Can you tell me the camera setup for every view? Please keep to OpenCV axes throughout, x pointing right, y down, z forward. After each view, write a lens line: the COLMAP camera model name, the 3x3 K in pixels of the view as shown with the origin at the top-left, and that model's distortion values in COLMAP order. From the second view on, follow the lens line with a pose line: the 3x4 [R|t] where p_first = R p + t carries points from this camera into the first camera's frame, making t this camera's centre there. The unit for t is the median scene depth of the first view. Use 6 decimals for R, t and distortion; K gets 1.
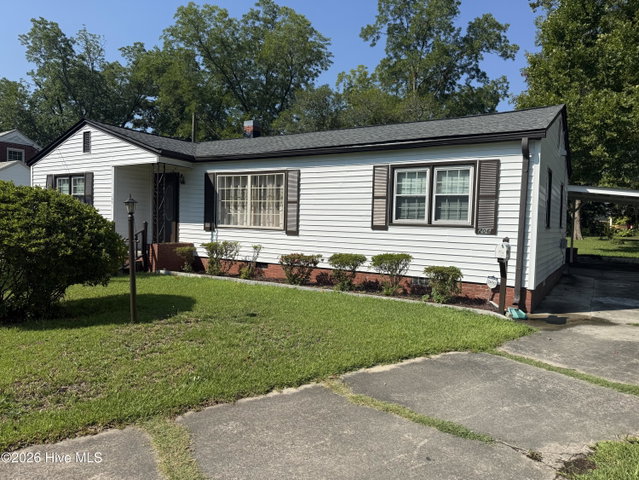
lens RADIAL K [[453.0, 0, 319.8], [0, 453.0, 239.9], [0, 0, 1]] dist [-0.003375, -0.004881]
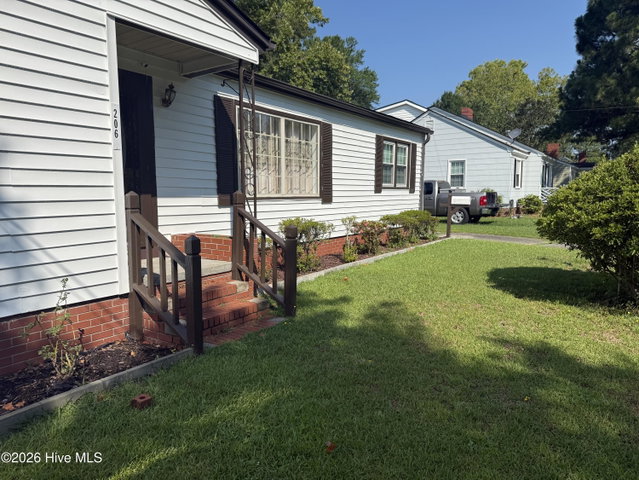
lens RADIAL K [[453.0, 0, 319.8], [0, 453.0, 241.5], [0, 0, 1]] dist [-0.003375, -0.004881]
pose [[0.013170, -0.140008, 0.990063, -0.967659], [0.034237, 0.989631, 0.139492, -0.061699], [-0.999327, 0.032060, 0.017827, 1.073768]]
